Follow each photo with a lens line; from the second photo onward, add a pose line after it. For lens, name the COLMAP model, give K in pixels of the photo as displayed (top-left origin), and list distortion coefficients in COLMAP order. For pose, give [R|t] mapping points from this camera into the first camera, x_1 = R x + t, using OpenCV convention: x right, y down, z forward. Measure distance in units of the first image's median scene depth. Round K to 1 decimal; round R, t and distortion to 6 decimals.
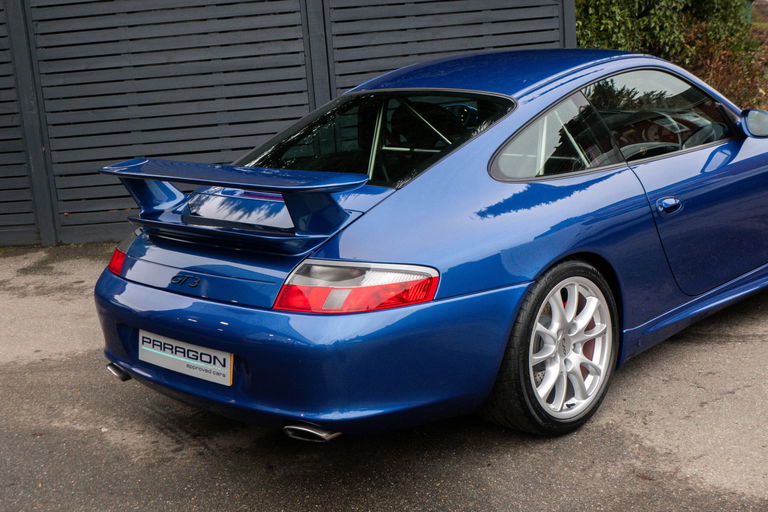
lens RADIAL K [[1066.3, 0, 384.2], [0, 1066.3, 257.0], [0, 0, 1]] dist [-0.082273, 0.000000]
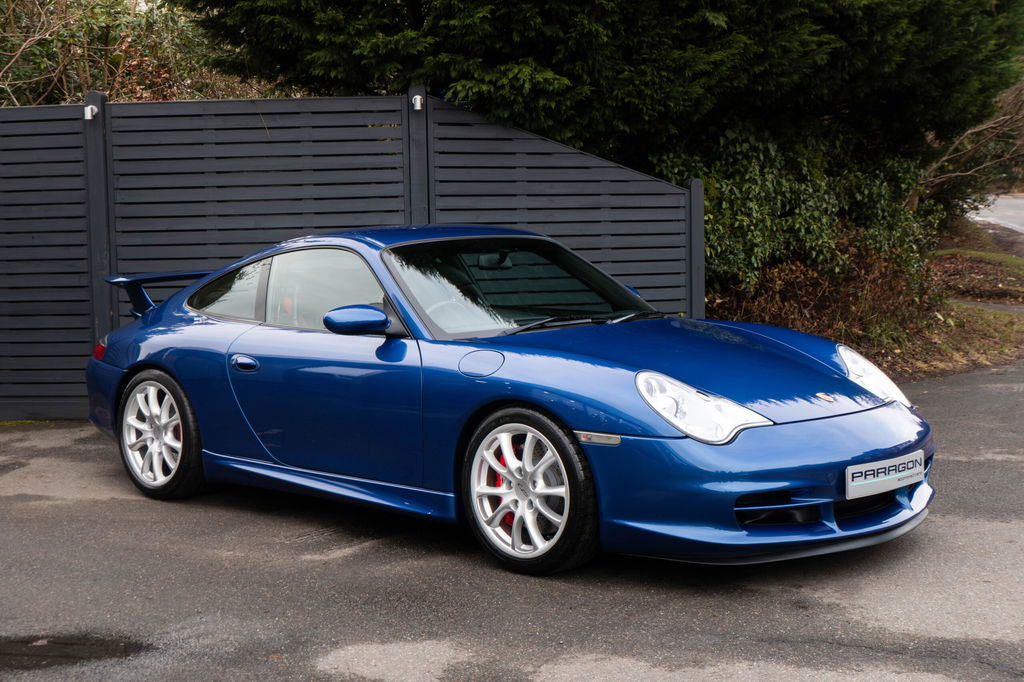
lens RADIAL K [[1489.9, 0, 518.3], [0, 1489.9, 339.6], [0, 0, 1]] dist [-0.119784, 0.000000]
pose [[0.998144, 0.059343, 0.013695, 0.009616], [-0.056694, 0.987514, -0.146975, 0.075800], [-0.022246, 0.145926, 0.989045, -0.227300]]
